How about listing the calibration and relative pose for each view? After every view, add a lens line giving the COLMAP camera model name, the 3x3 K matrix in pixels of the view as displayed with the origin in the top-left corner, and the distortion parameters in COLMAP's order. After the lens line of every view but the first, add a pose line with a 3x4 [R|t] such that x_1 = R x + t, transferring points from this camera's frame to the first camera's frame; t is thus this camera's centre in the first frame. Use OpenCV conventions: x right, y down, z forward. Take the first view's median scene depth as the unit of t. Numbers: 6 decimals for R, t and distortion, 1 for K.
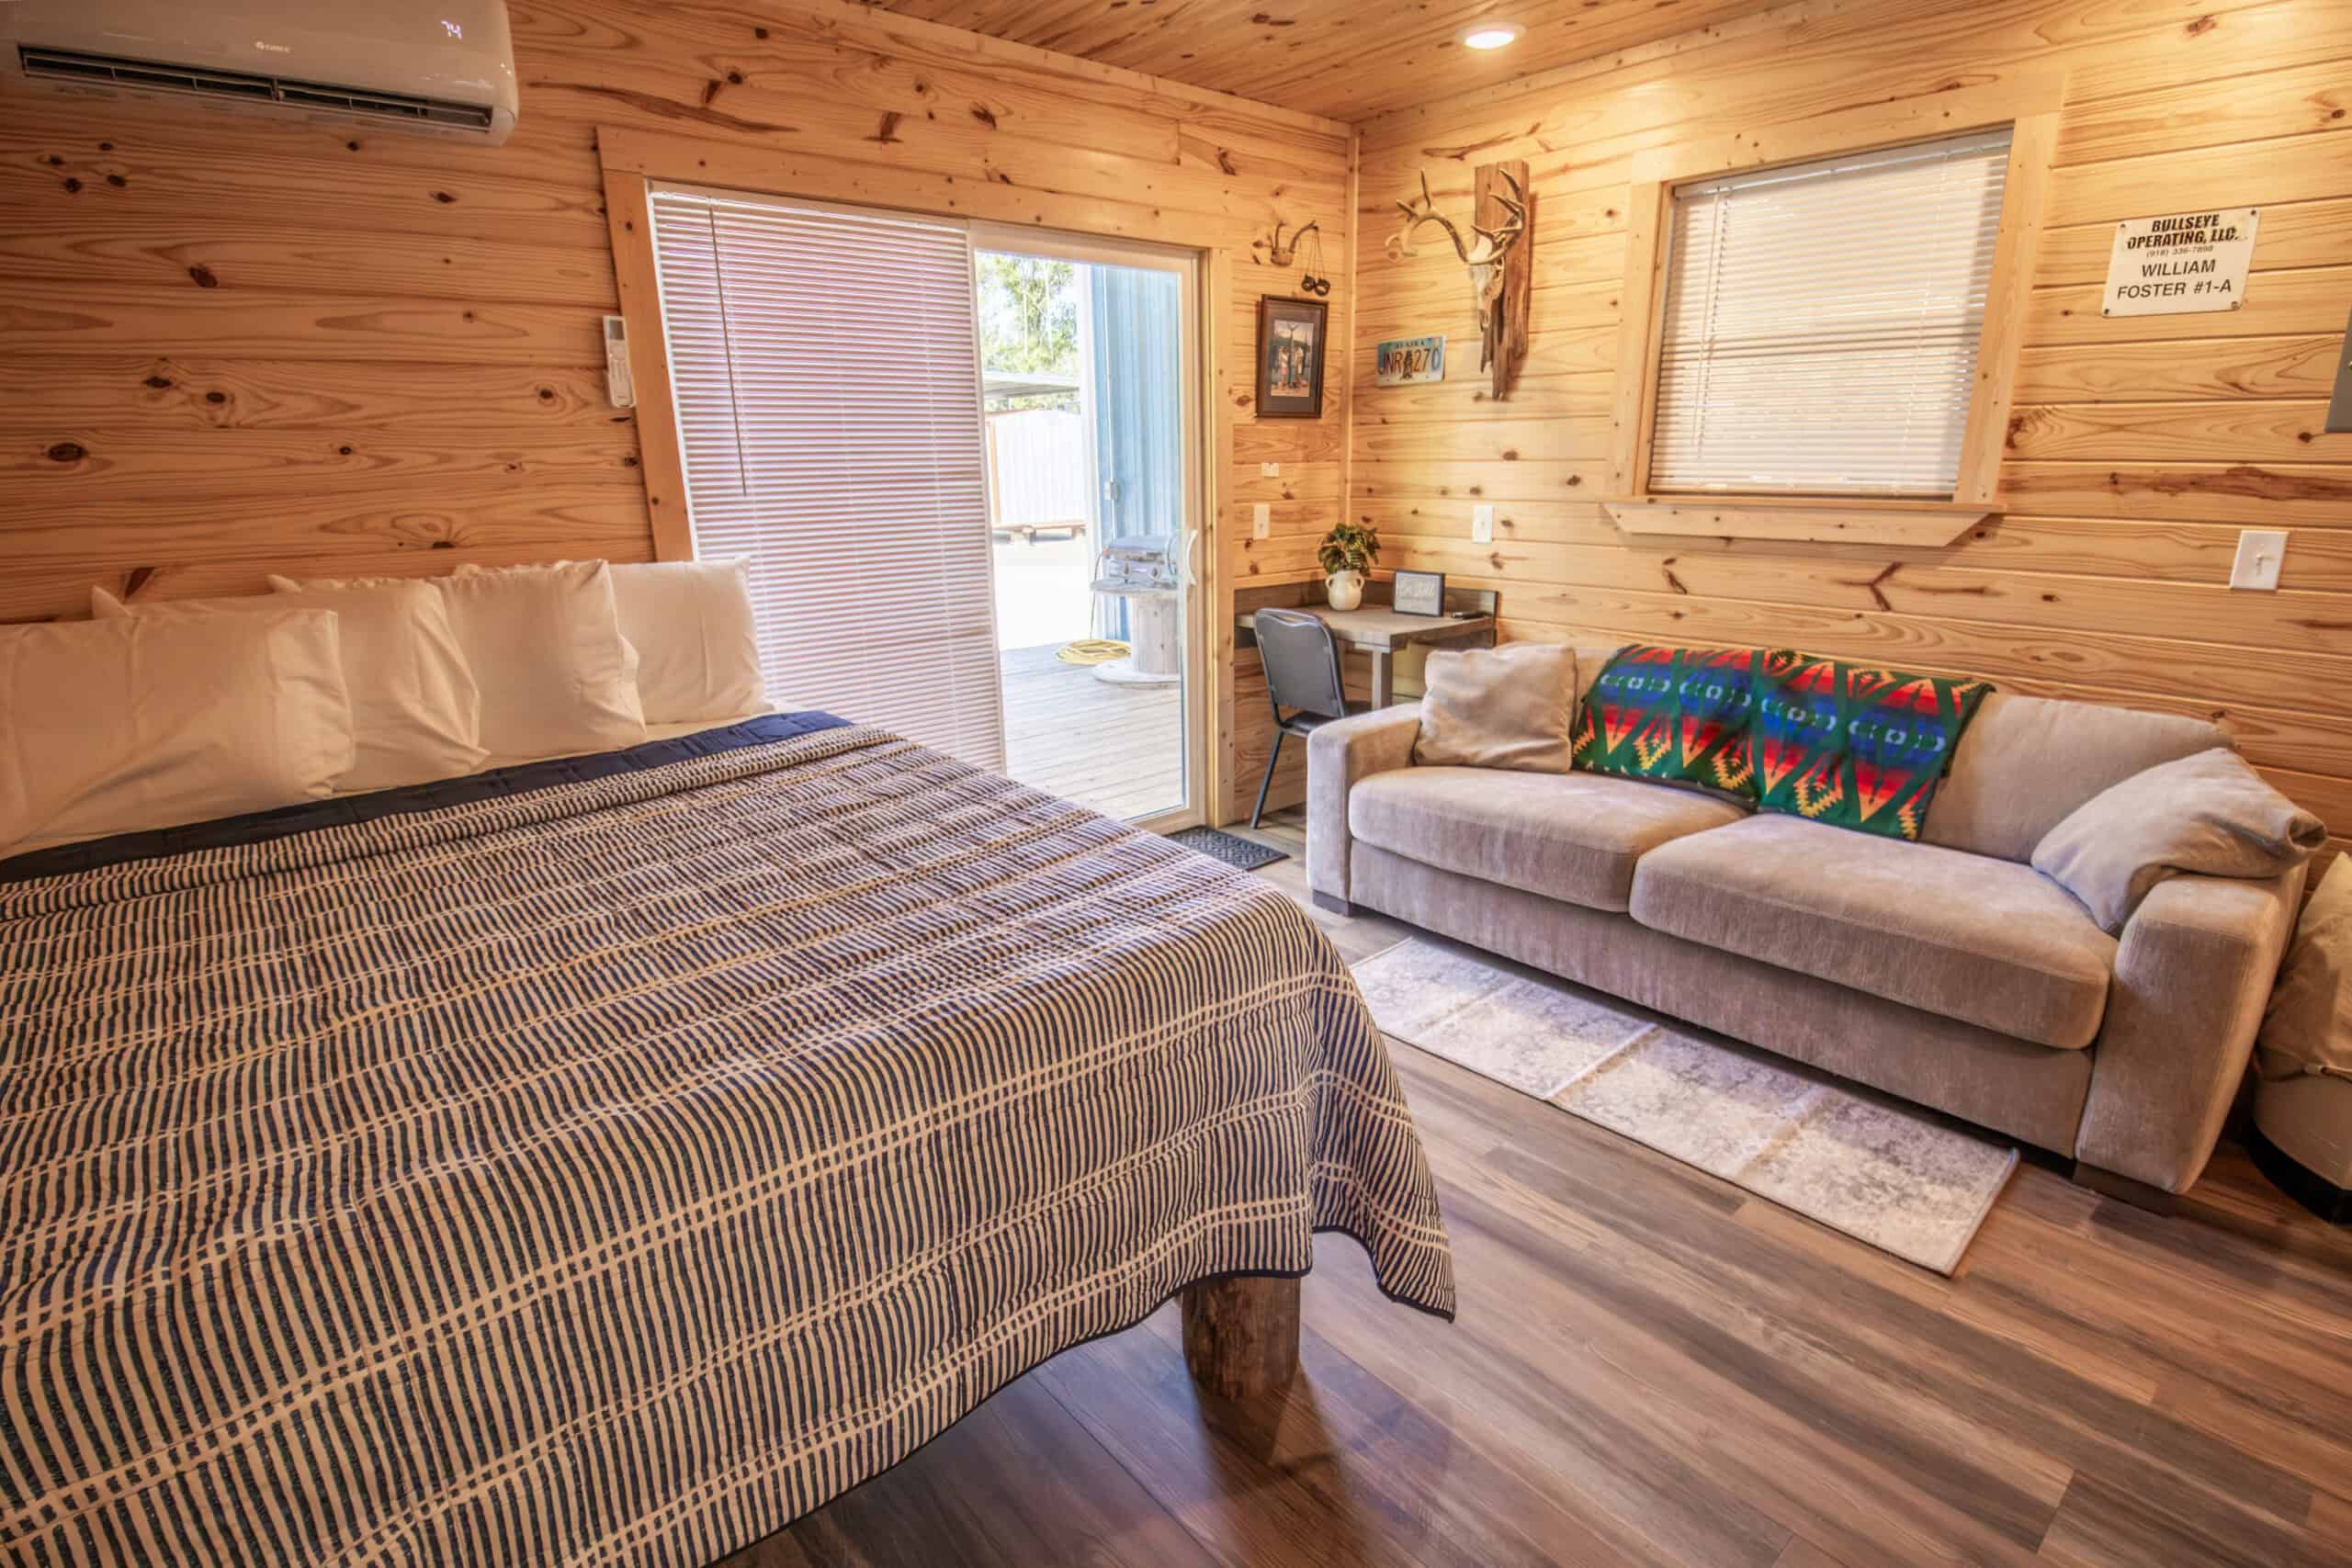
lens RADIAL K [[1119.6, 0, 1167.6], [0, 1119.6, 801.8], [0, 0, 1]] dist [0.004110, -0.015456]
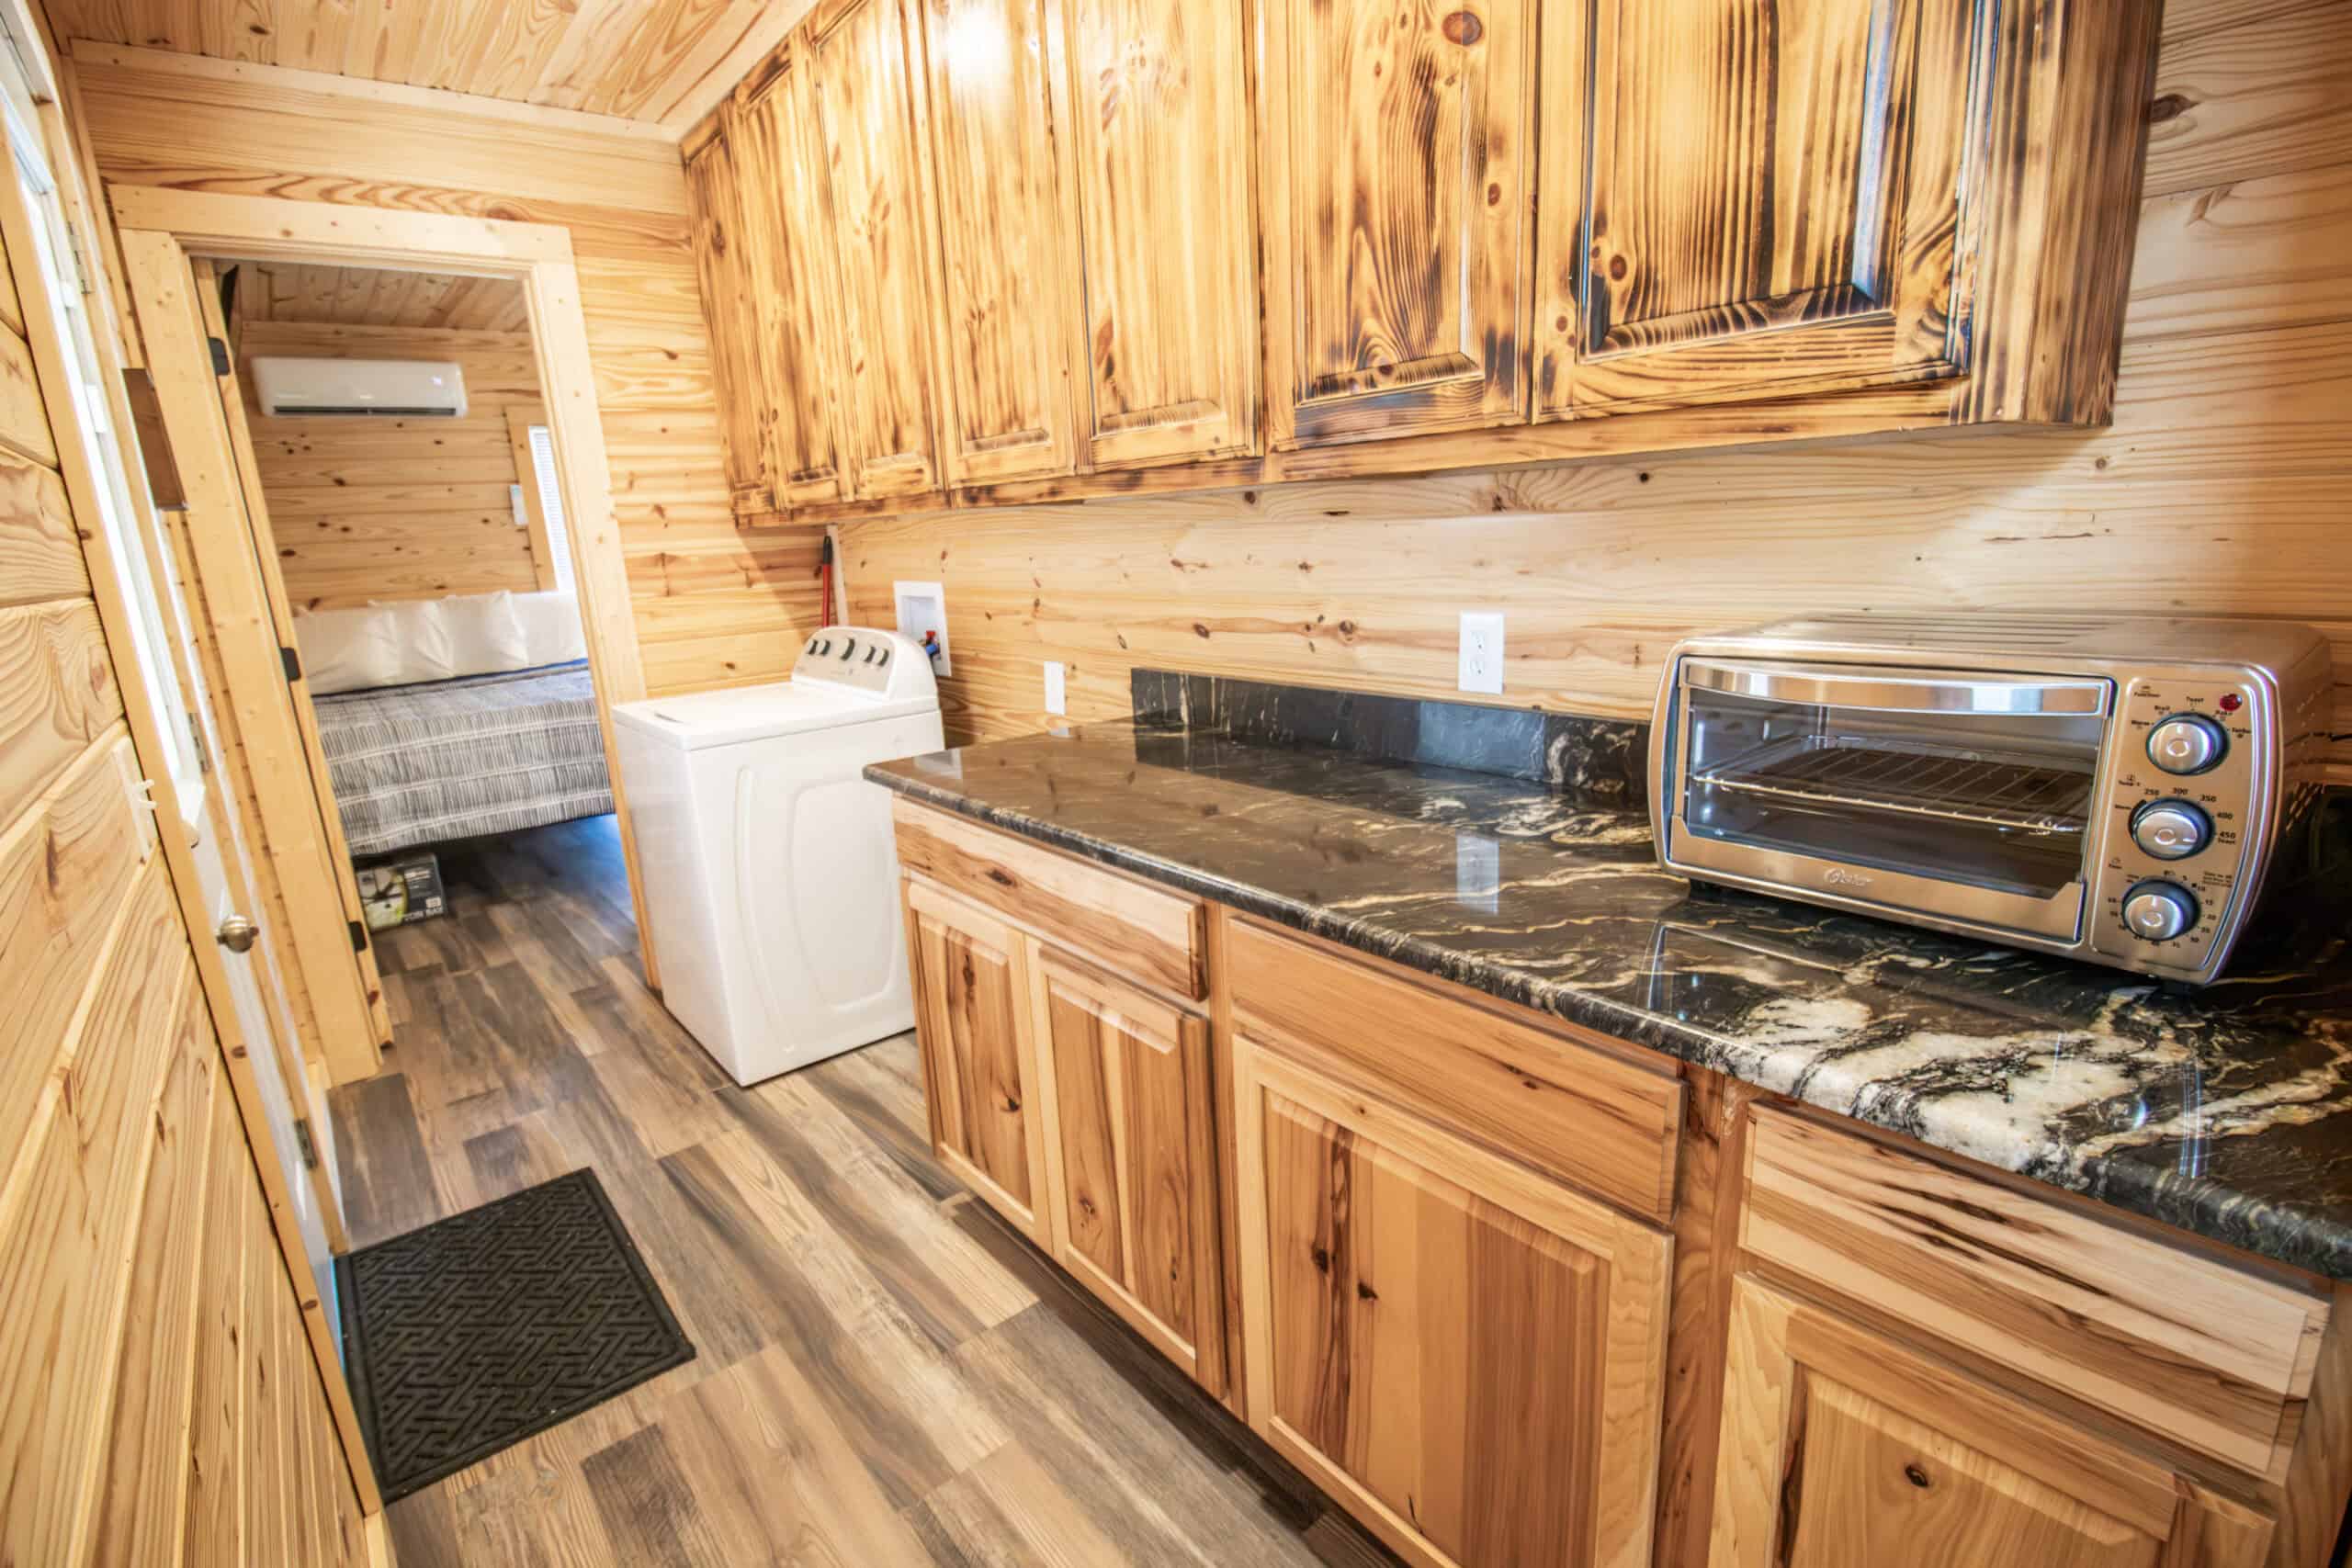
lens RADIAL K [[1110.2, 0, 1186.1], [0, 1110.2, 796.6], [0, 0, 1]] dist [0.015748, -0.016043]
pose [[0.998839, -0.032983, -0.035108, 1.070315], [0.031169, 0.998211, -0.051023, 0.411042], [0.036729, 0.049869, 0.998080, -1.365024]]
